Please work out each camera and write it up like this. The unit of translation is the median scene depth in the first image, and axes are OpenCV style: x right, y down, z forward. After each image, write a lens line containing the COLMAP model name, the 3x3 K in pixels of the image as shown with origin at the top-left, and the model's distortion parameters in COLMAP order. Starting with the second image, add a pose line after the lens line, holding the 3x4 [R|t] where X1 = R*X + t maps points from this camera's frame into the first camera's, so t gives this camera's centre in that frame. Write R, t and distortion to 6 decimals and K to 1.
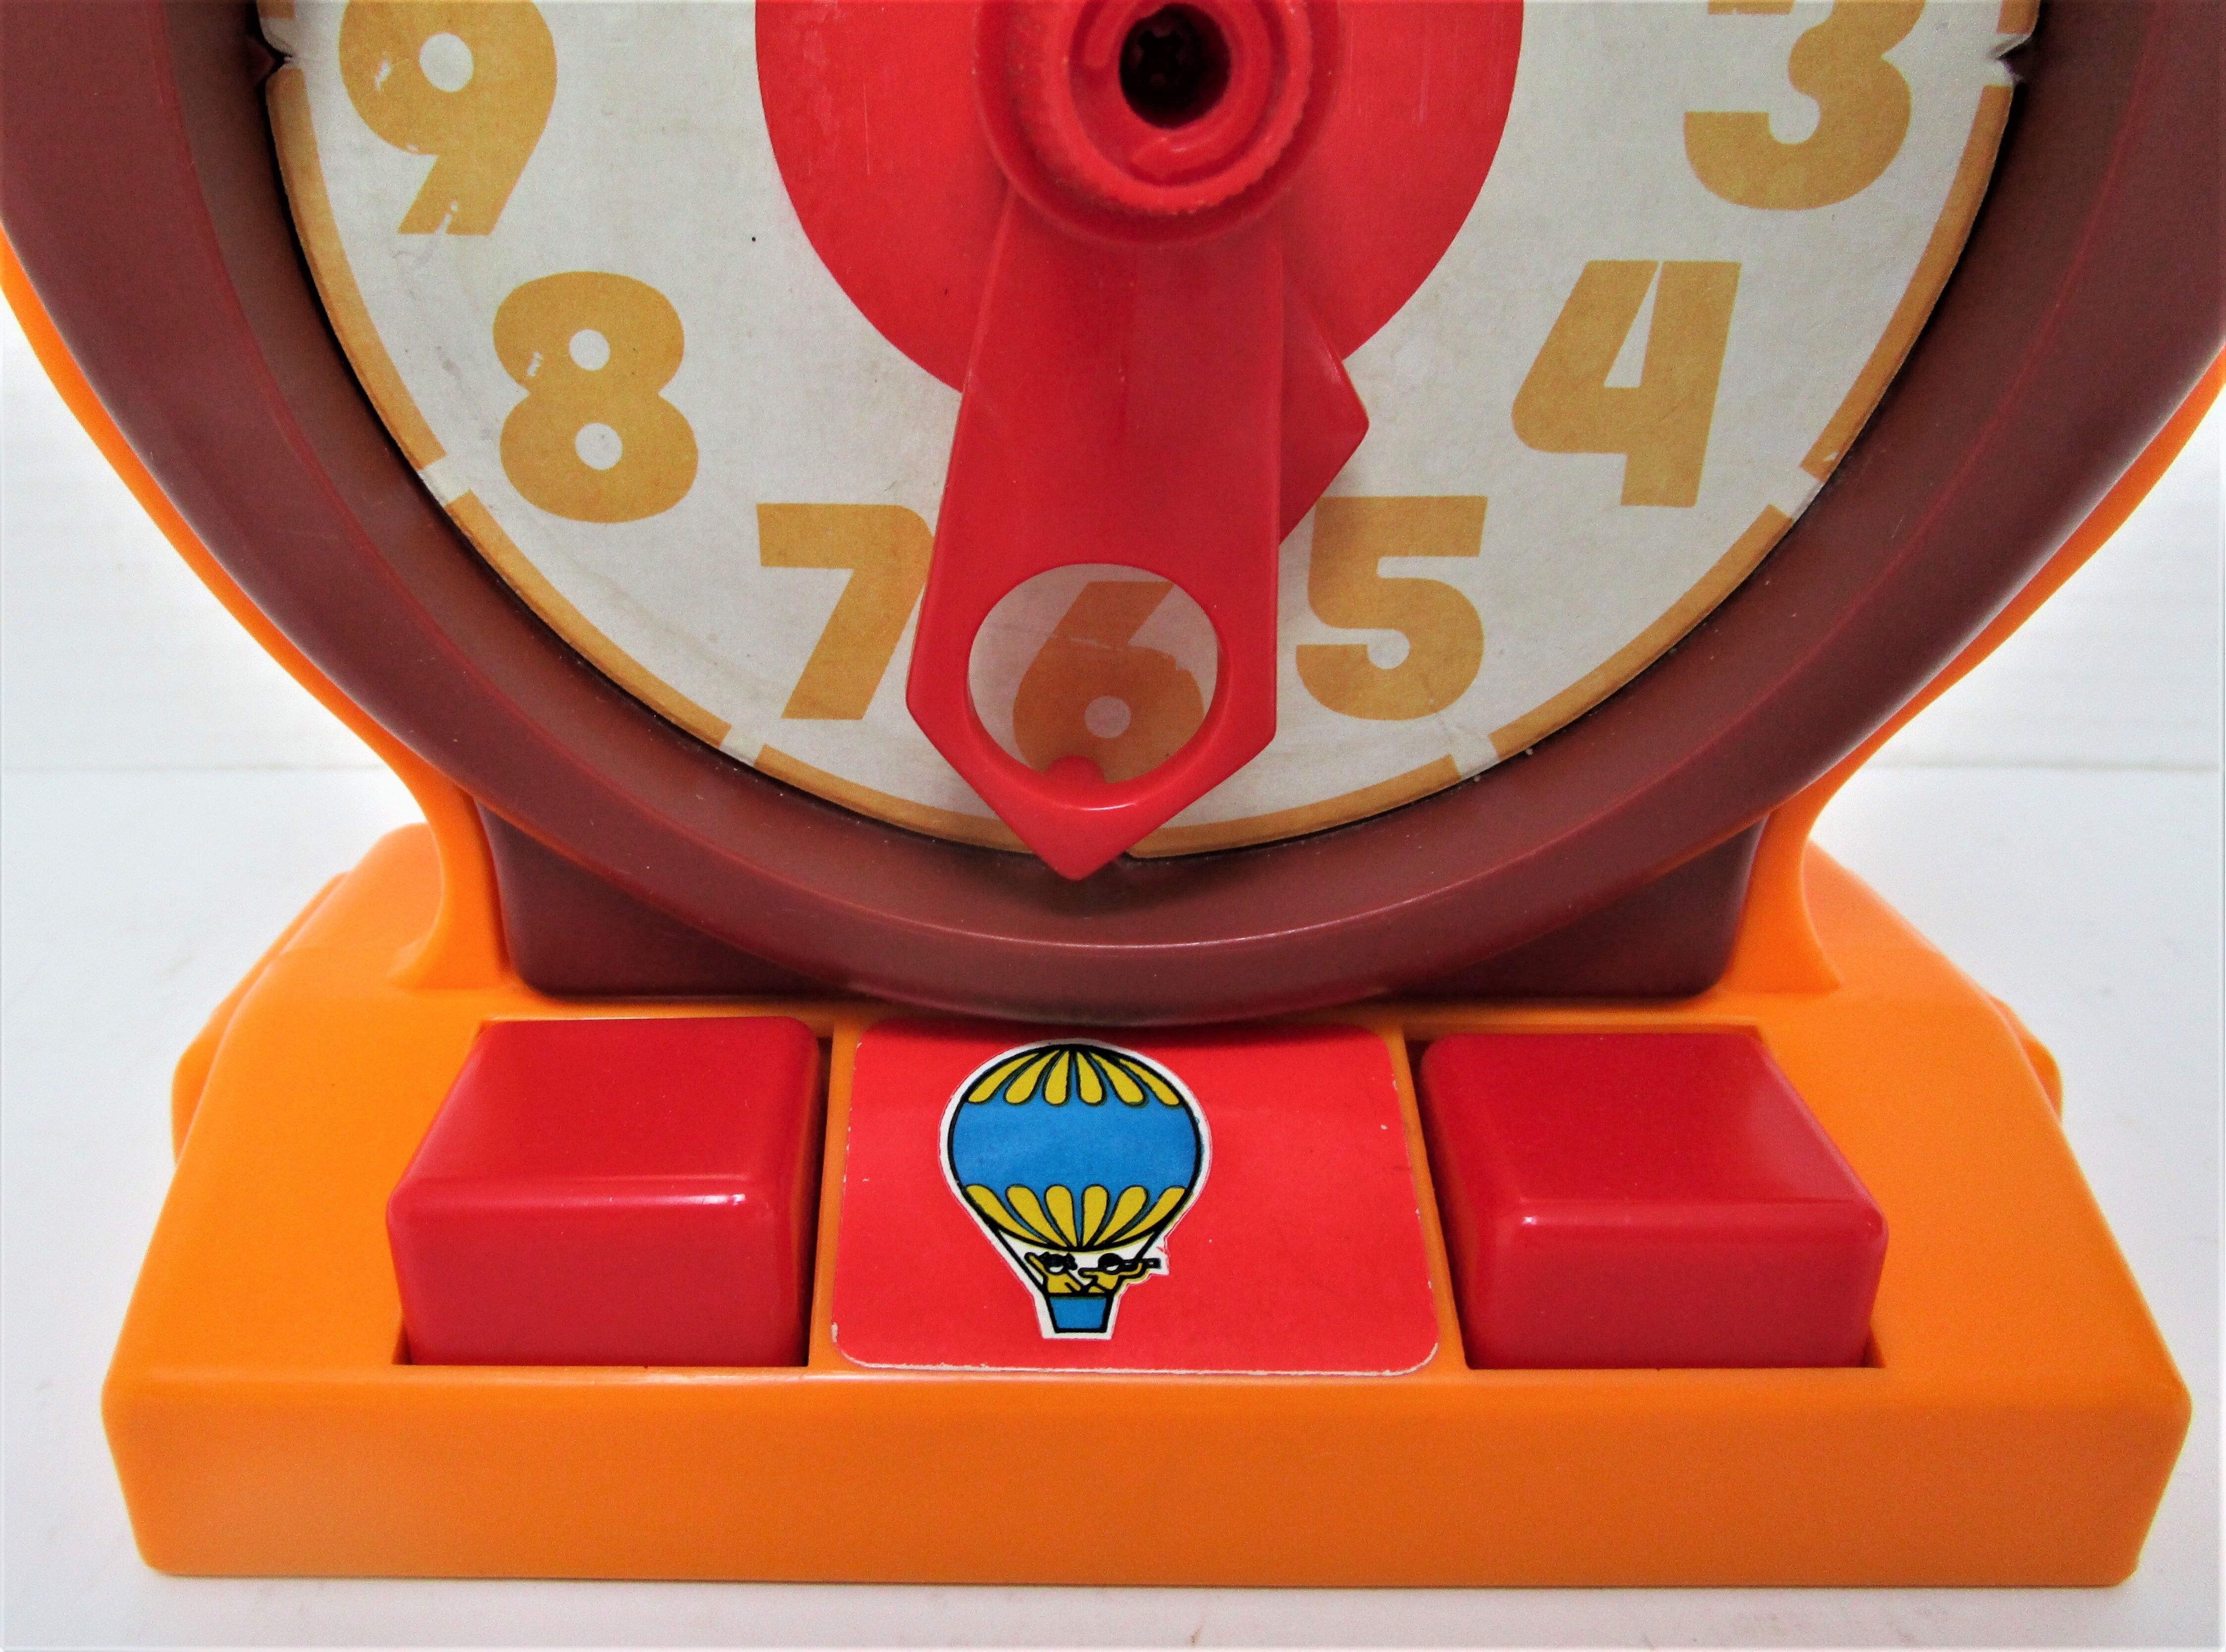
lens RADIAL K [[1608.4, 0, 980.8], [0, 1608.4, 830.3], [0, 0, 1]] dist [-0.014171, 0.003788]
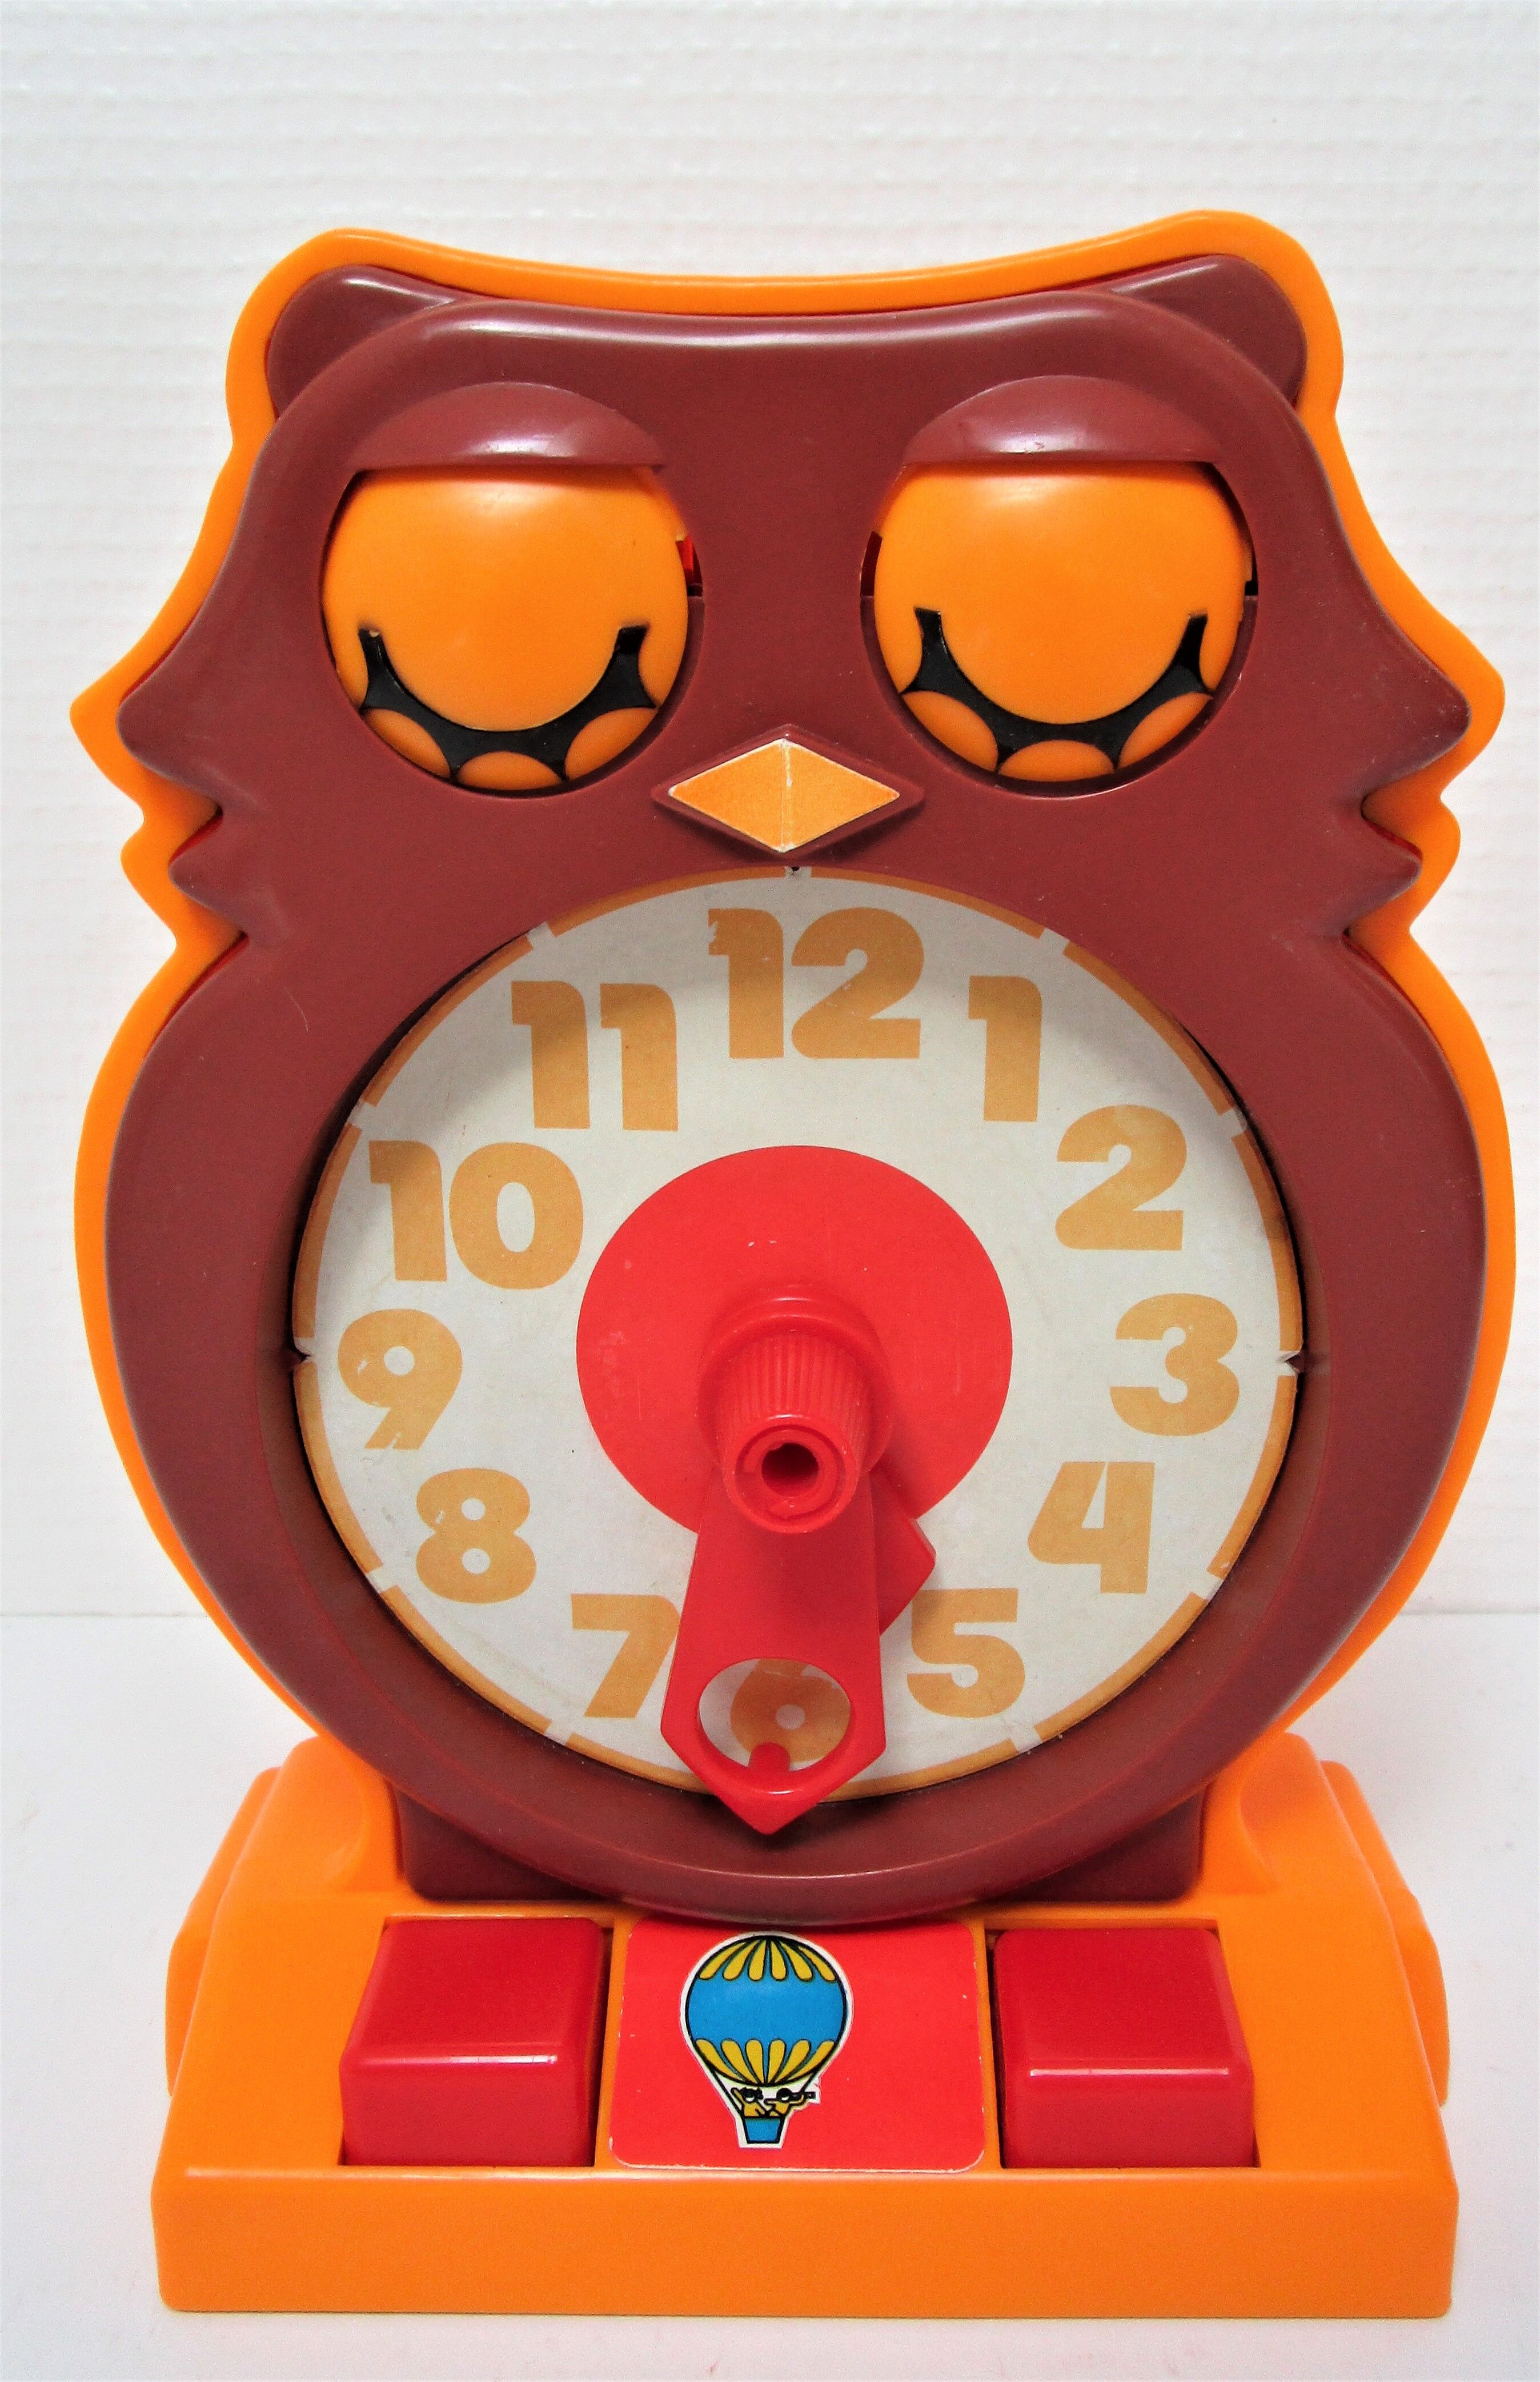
lens RADIAL K [[1902.6, 0, 803.2], [0, 1902.6, 1051.6], [0, 0, 1]] dist [-0.008810, -0.003135]
pose [[0.999992, -0.002493, -0.003264, 0.106904], [0.001895, 0.985099, -0.171979, -0.422882], [0.003644, 0.171971, 0.985095, -1.024245]]
